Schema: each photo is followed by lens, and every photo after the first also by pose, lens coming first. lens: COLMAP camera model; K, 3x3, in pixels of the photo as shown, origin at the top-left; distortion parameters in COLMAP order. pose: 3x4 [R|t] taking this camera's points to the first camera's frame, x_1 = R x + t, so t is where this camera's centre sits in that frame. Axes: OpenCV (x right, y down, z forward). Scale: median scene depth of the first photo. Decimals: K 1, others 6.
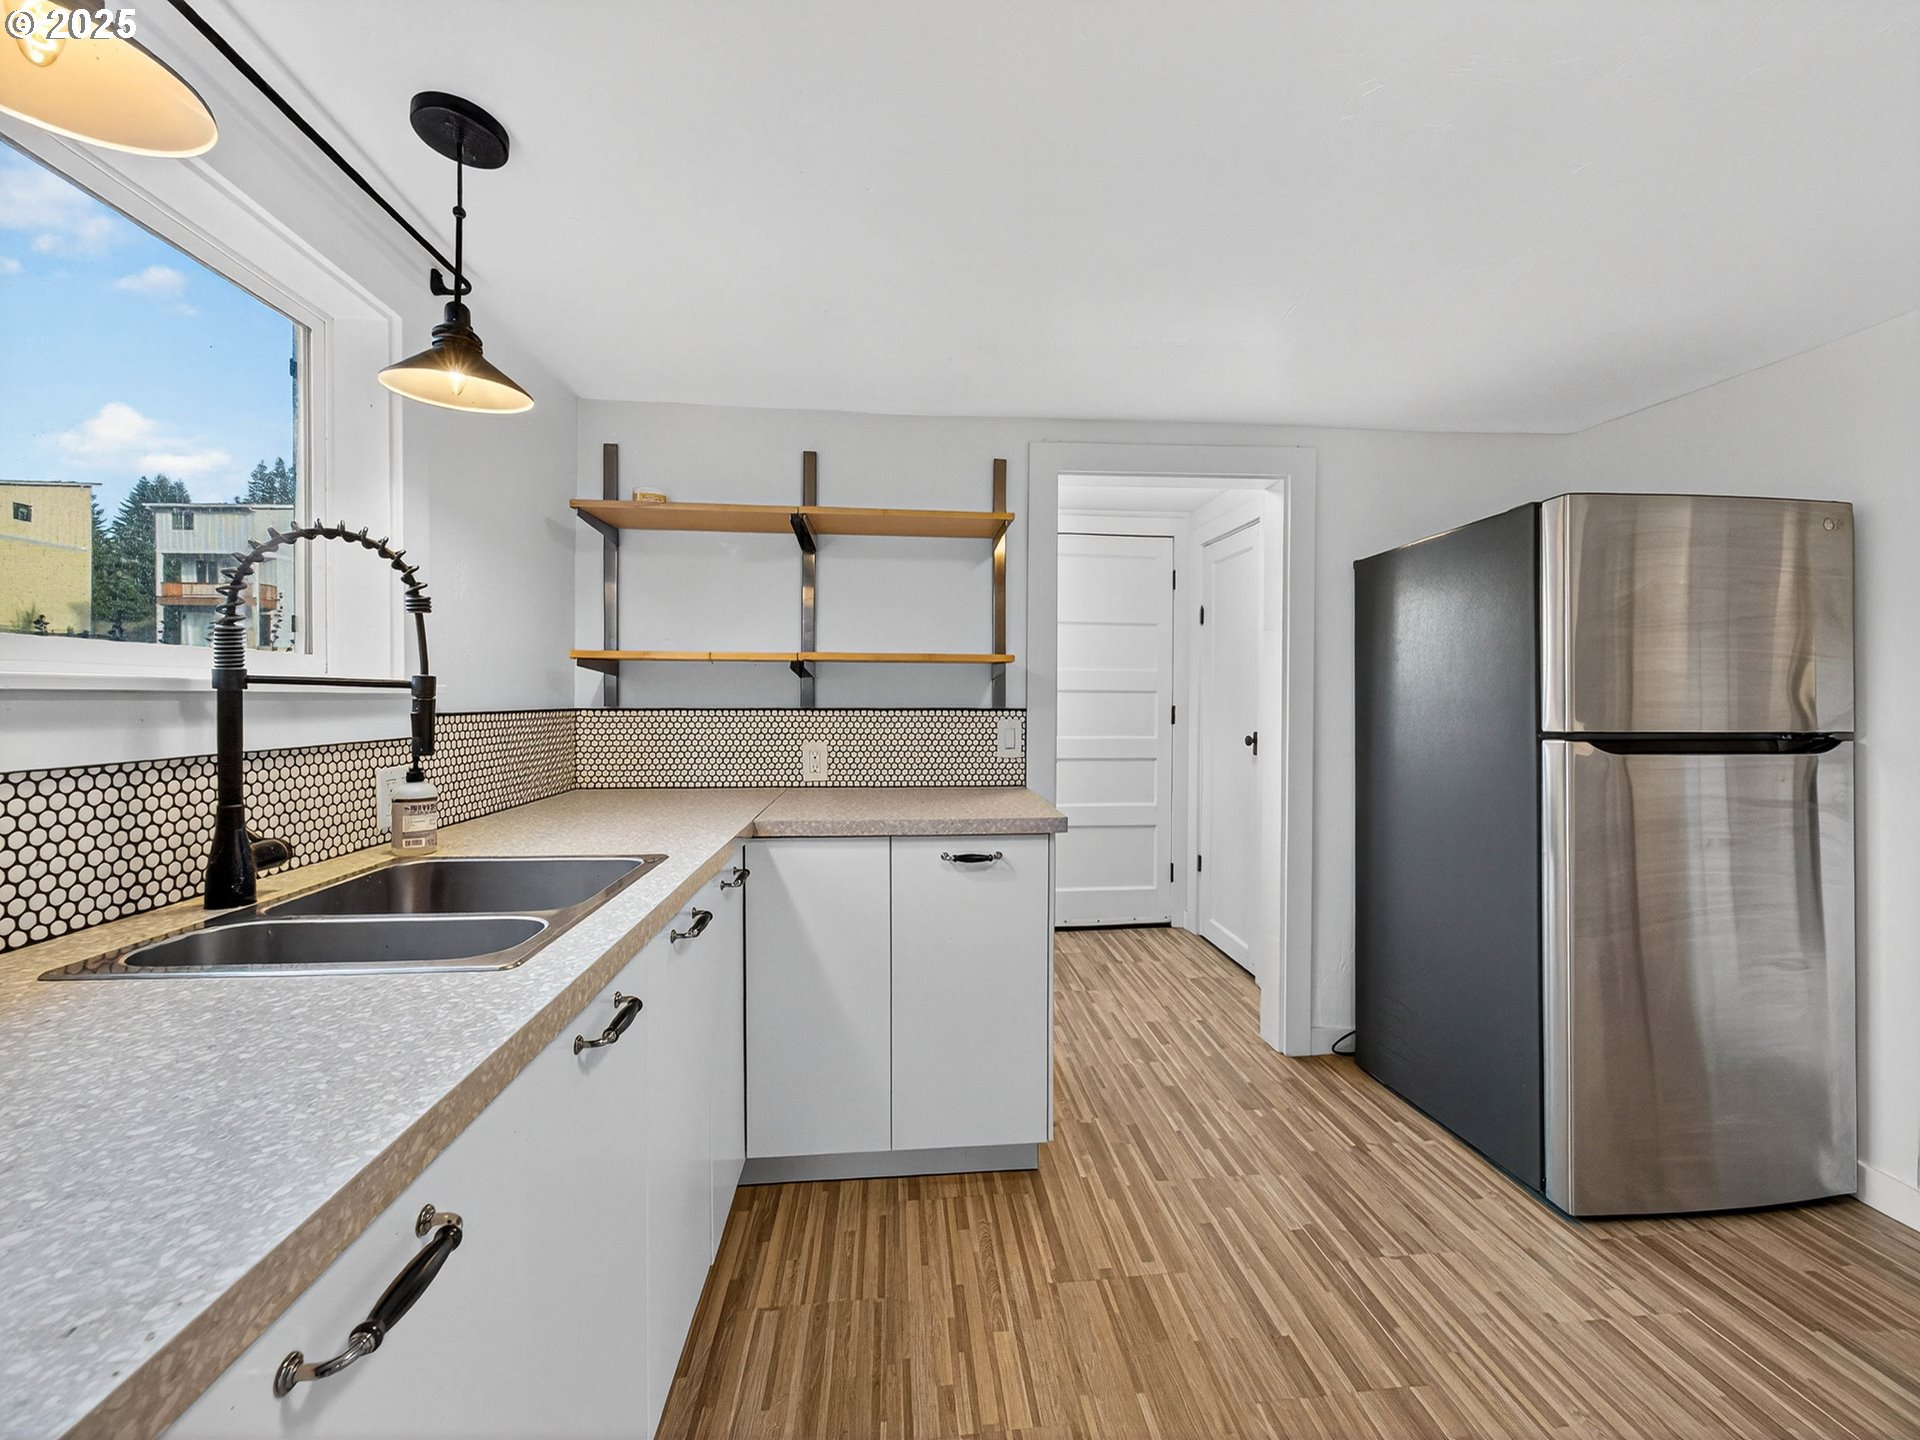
lens RADIAL K [[784.6, 0, 960.6], [0, 784.6, 708.3], [0, 0, 1]] dist [-0.015184, -0.000248]
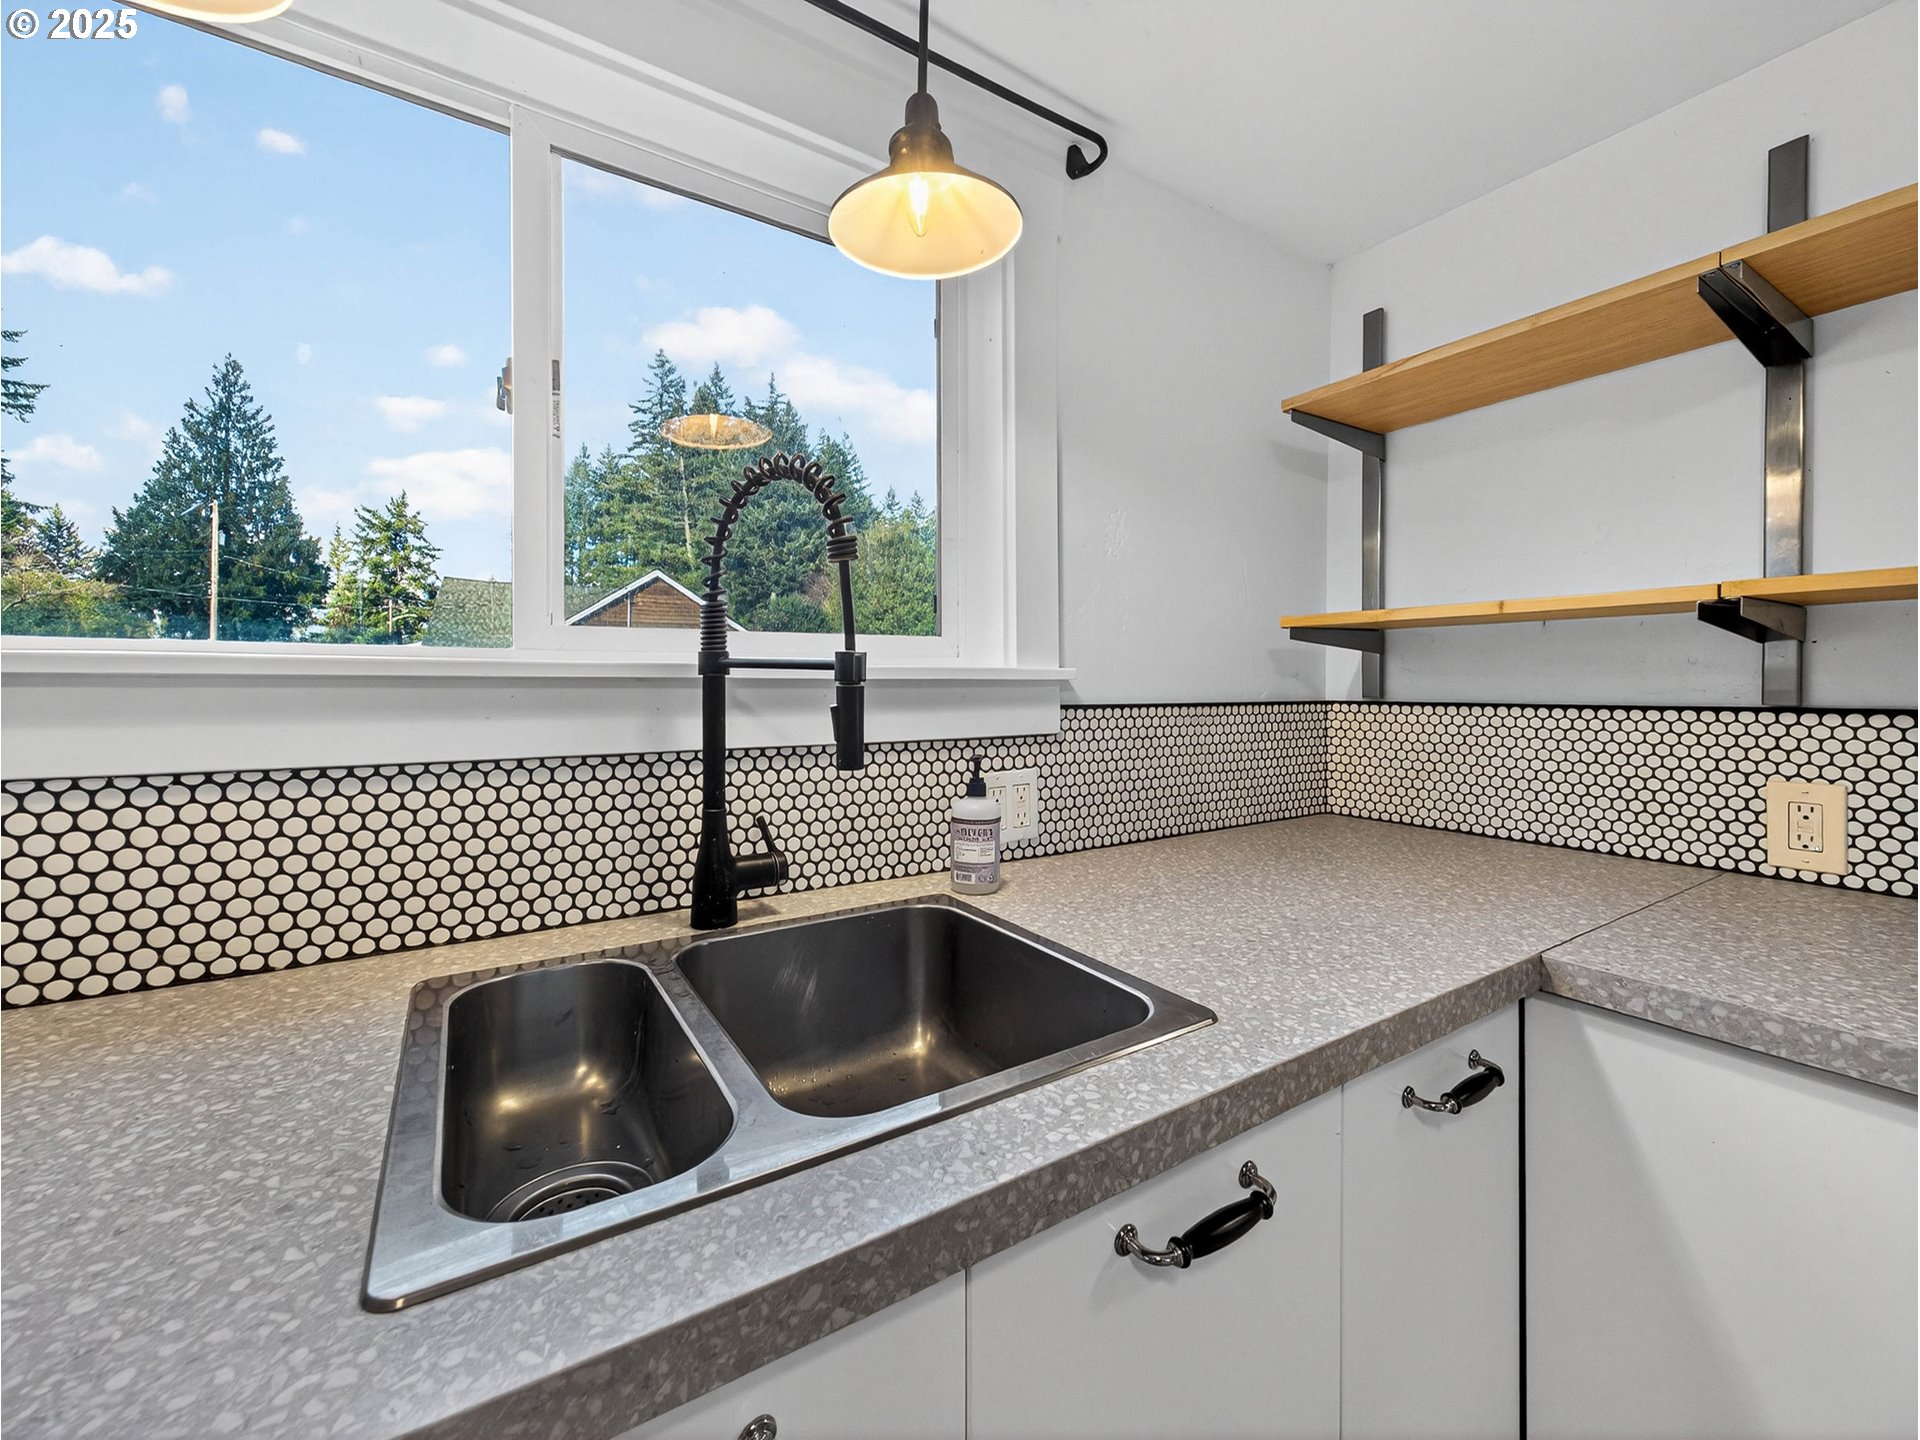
lens RADIAL K [[784.6, 0, 982.0], [0, 784.6, 696.0], [0, 0, 1]] dist [-0.015184, -0.000248]
pose [[0.468757, 0.016308, -0.883177, -0.034071], [-0.013629, 0.999844, 0.011228, -0.015708], [0.883222, 0.006773, 0.468906, 0.869445]]
